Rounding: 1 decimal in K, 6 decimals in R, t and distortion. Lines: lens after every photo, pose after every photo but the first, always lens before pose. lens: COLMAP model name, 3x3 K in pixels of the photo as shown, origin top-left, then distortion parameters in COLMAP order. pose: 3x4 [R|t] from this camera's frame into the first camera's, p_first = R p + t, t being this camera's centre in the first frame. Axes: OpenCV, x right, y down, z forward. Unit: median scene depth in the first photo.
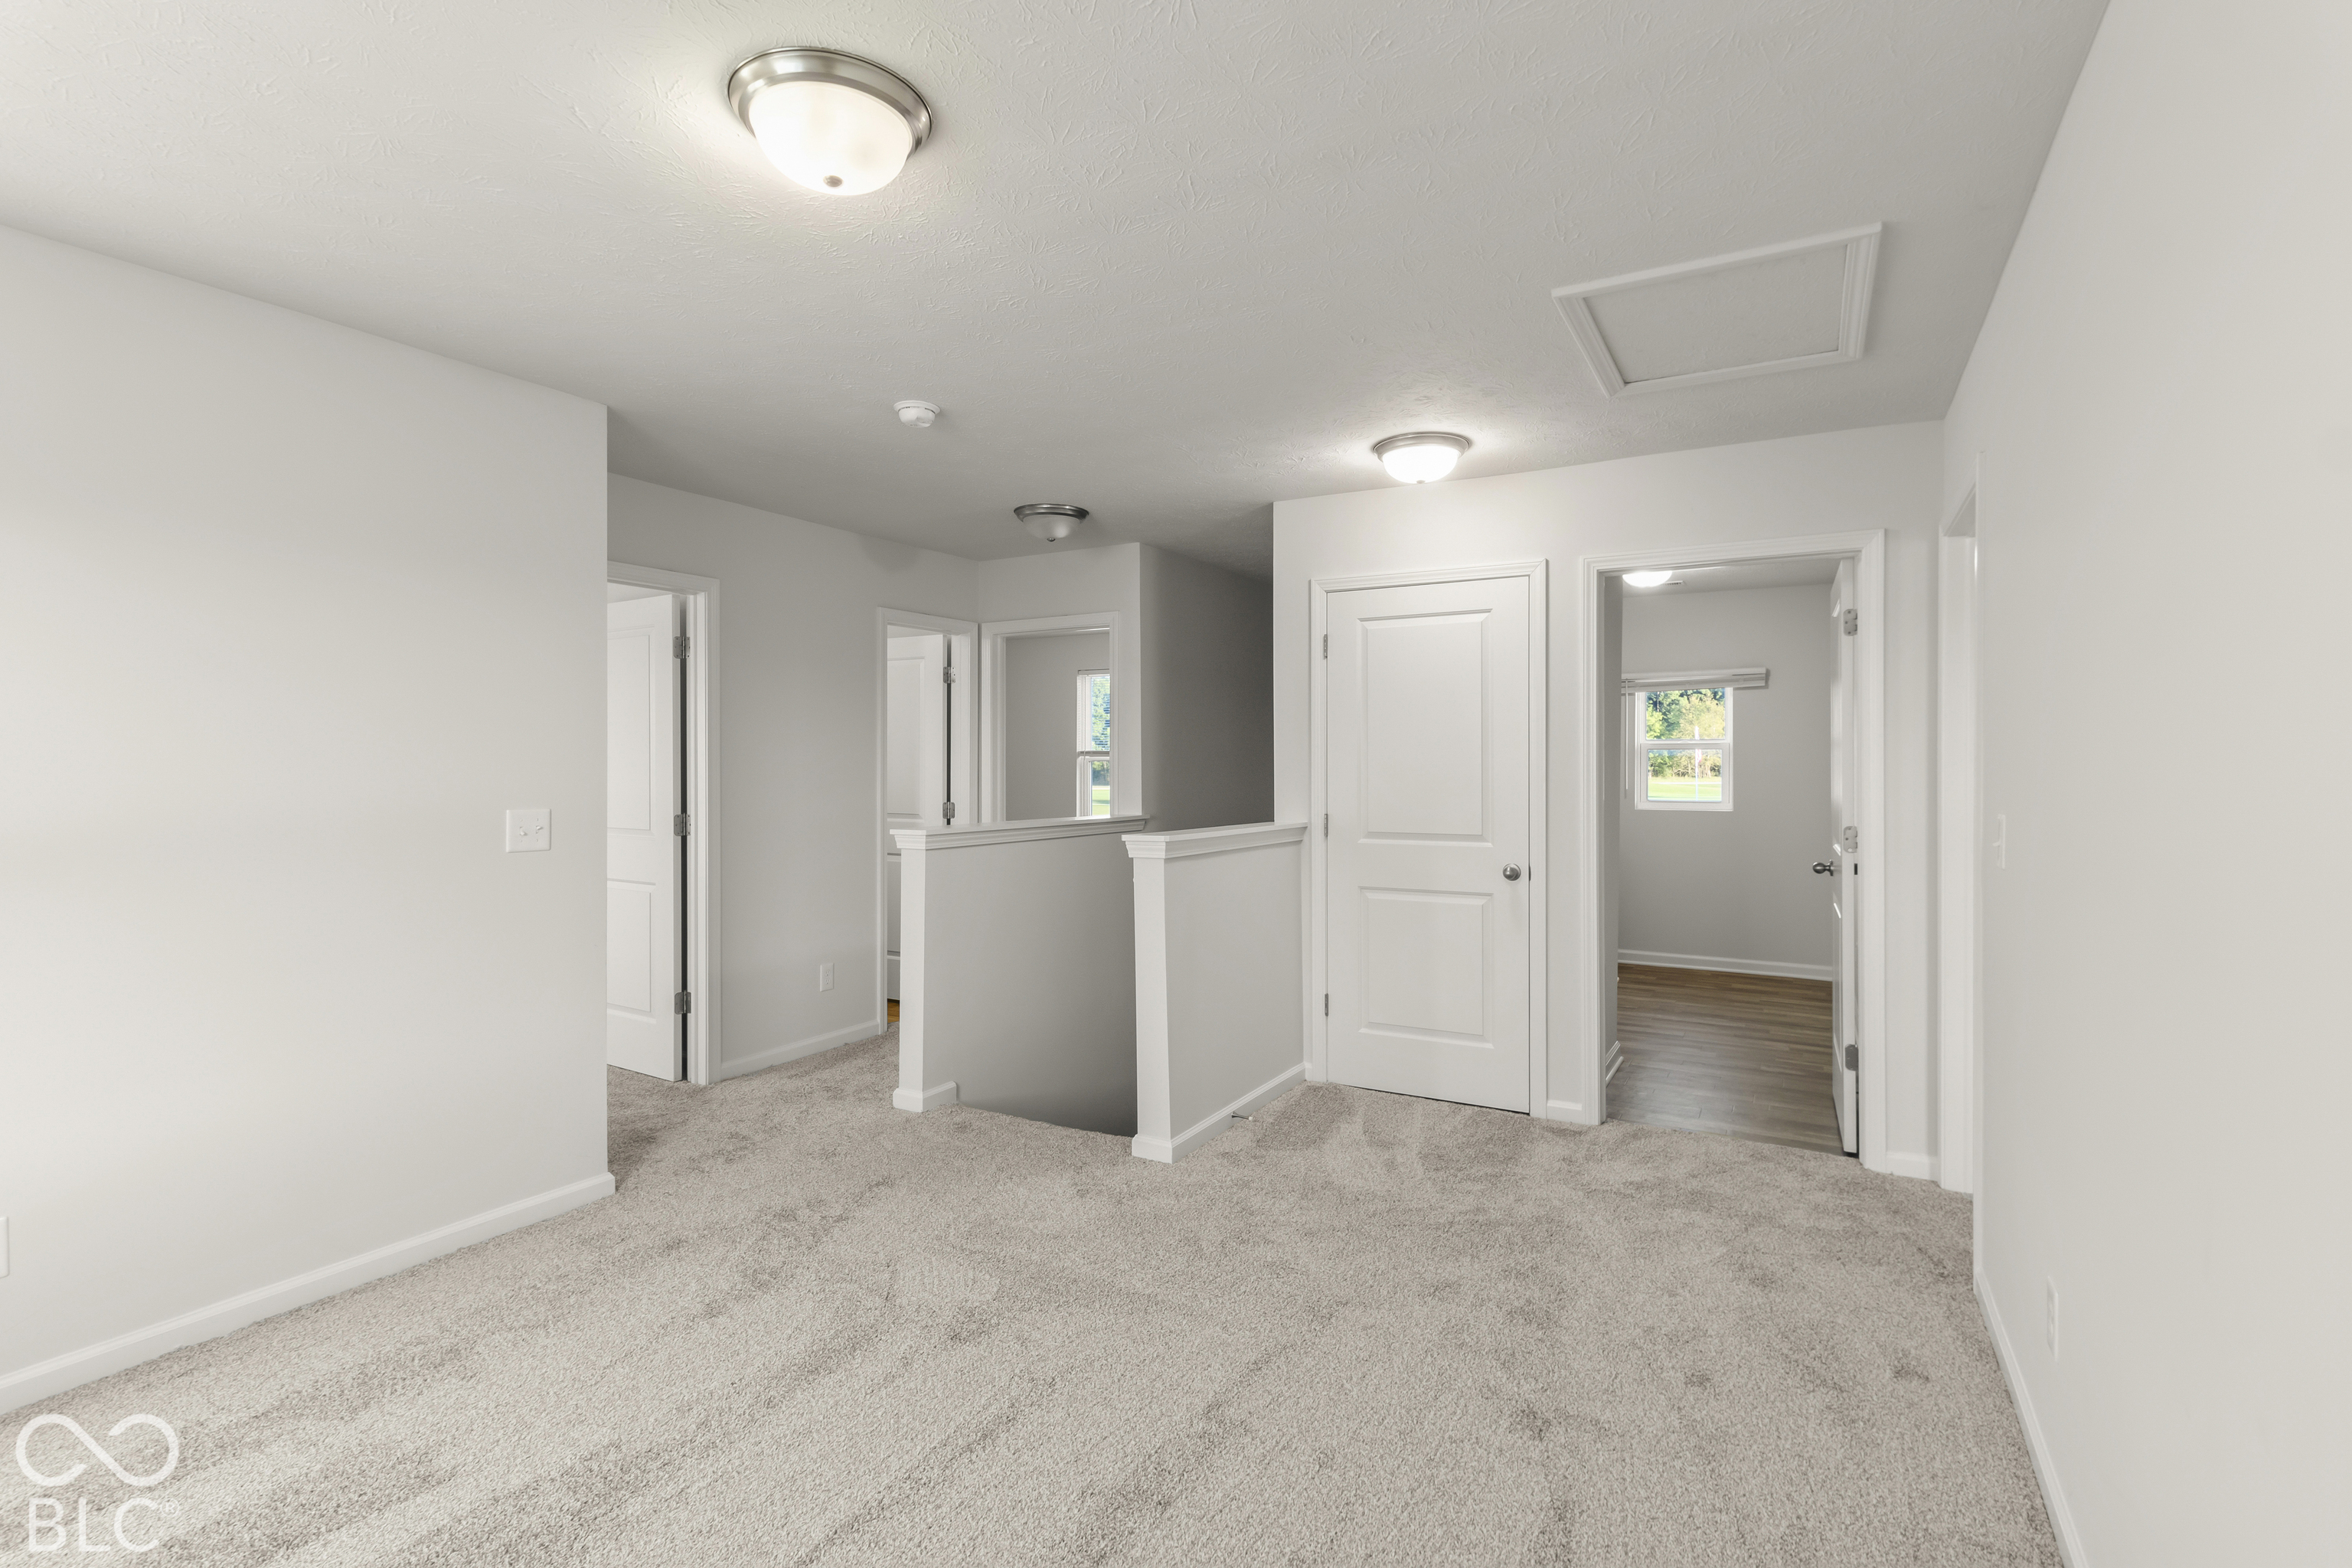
lens RADIAL K [[1105.5, 0, 1147.9], [0, 1105.5, 762.2], [0, 0, 1]] dist [0.003984, 0.000557]
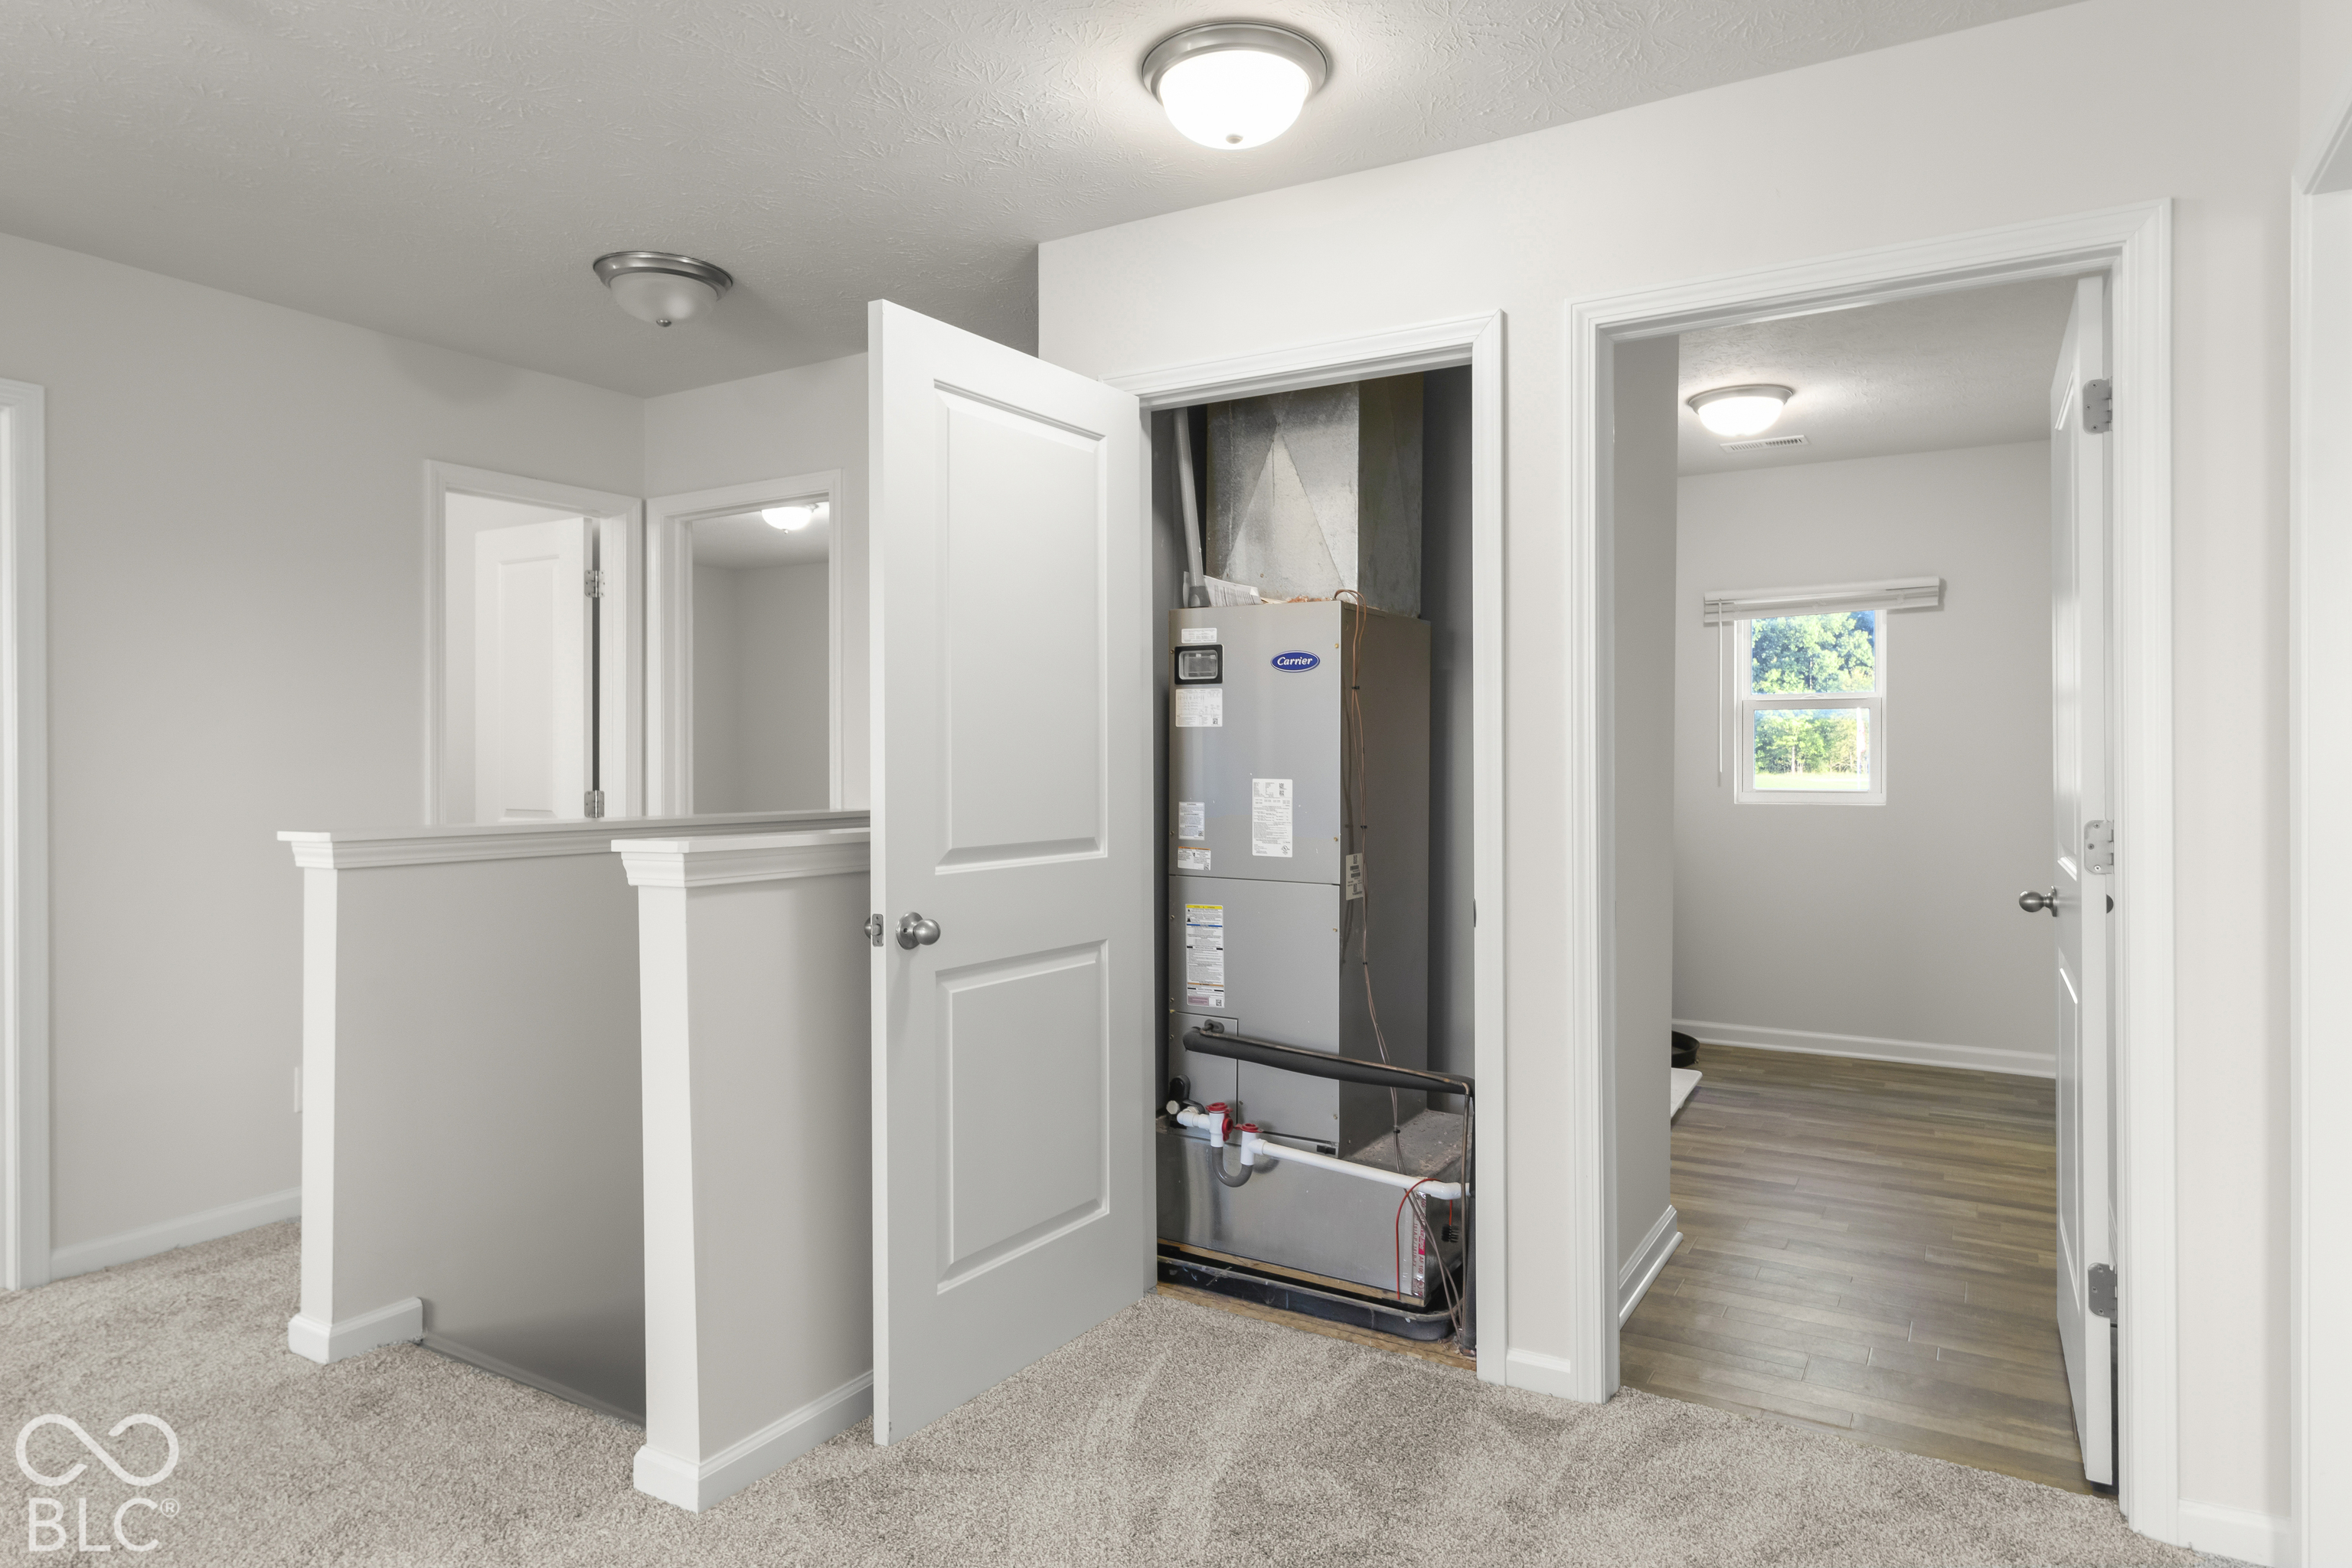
lens RADIAL K [[1343.5, 0, 1172.0], [0, 1343.5, 757.5], [0, 0, 1]] dist [0.004979, -0.003066]
pose [[0.999864, -0.001878, -0.016402, 0.217069], [0.001852, 0.999997, -0.001618, 0.027947], [0.016405, 0.001588, 0.999864, 0.368893]]
